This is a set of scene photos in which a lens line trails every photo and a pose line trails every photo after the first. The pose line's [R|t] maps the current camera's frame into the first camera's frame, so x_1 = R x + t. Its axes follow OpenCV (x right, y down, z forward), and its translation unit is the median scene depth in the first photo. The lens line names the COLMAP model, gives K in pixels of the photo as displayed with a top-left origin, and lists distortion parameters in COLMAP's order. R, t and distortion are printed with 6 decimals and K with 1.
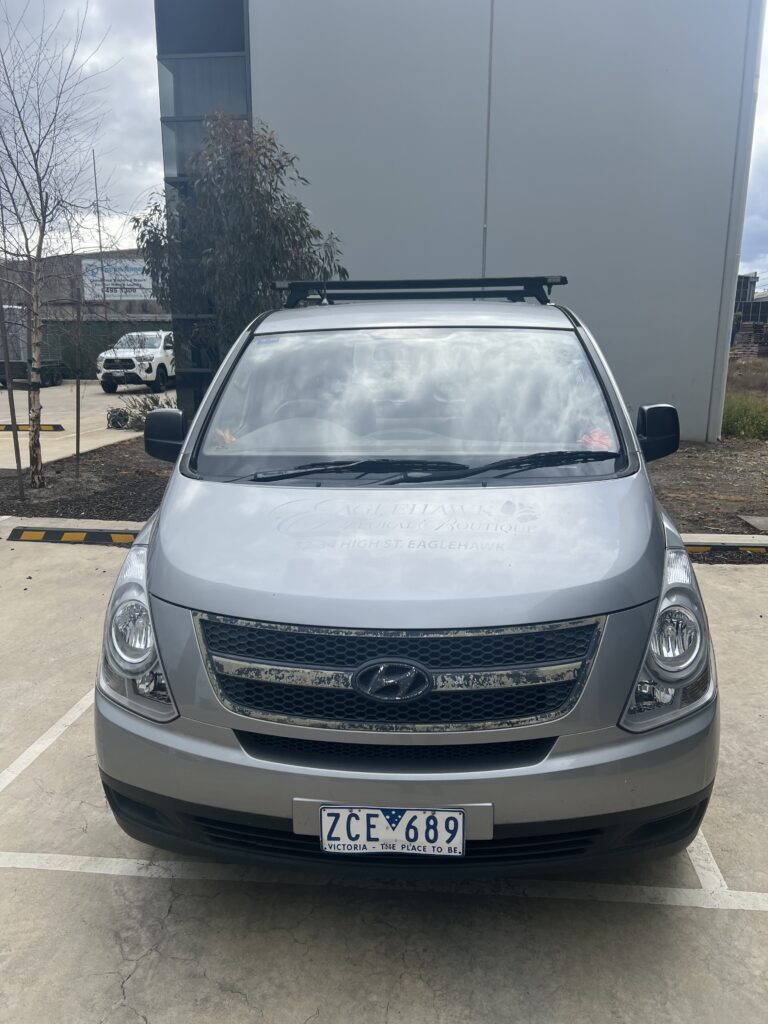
lens RADIAL K [[774.6, 0, 384.0], [0, 774.6, 512.0], [0, 0, 1]] dist [0.082663, -0.096115]
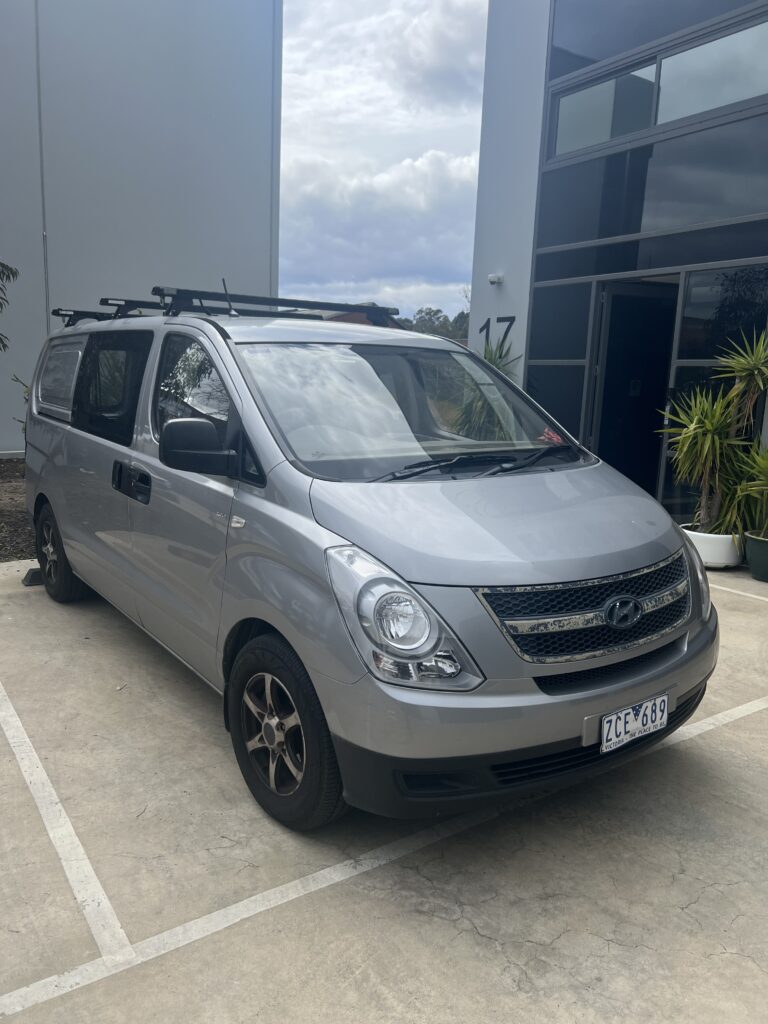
lens RADIAL K [[774.6, 0, 384.0], [0, 774.6, 512.0], [0, 0, 1]] dist [0.082663, -0.096115]
pose [[0.756119, -0.083168, 0.649127, -1.143621], [0.100911, 0.994846, 0.009920, -0.008492], [-0.646607, 0.058003, 0.760615, 0.232120]]
